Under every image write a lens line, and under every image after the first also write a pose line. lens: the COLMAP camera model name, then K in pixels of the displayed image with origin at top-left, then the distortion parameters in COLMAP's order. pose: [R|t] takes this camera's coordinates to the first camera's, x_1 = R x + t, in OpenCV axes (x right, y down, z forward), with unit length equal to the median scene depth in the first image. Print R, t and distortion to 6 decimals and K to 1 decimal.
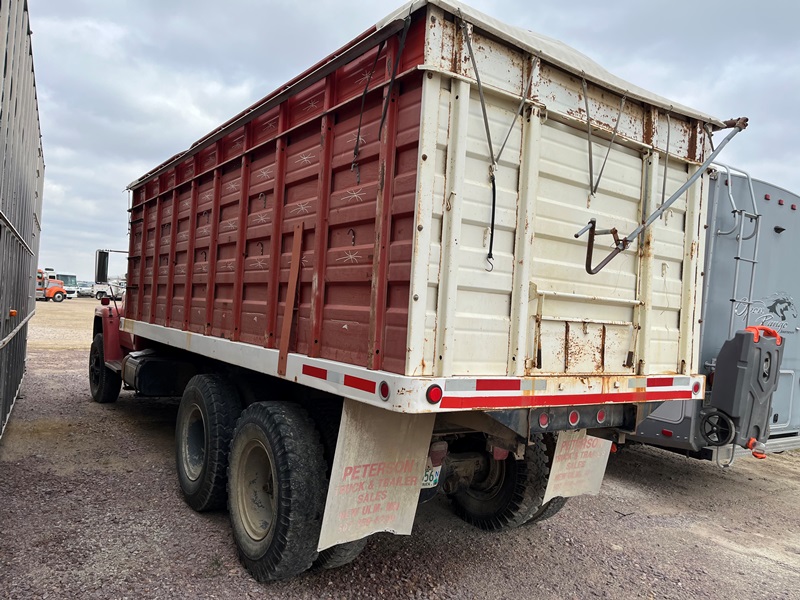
lens RADIAL K [[593.7, 0, 400.0], [0, 593.7, 300.0], [0, 0, 1]] dist [0.044293, -0.004339]
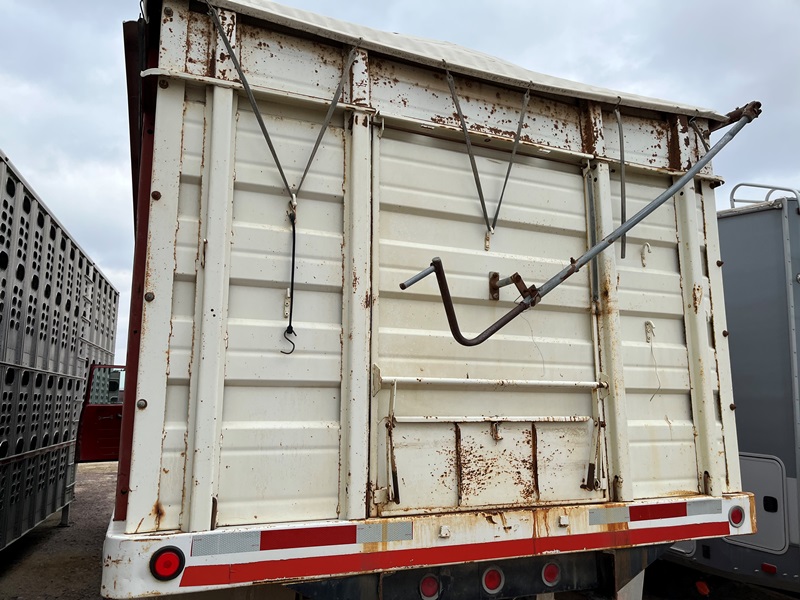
lens RADIAL K [[616.7, 0, 400.0], [0, 616.7, 300.0], [0, 0, 1]] dist [0.065694, -0.062424]
pose [[0.975315, -0.100861, -0.196437, 0.357726], [0.067823, 0.983418, -0.168195, 0.013720], [0.210144, 0.150720, 0.965983, 0.314469]]
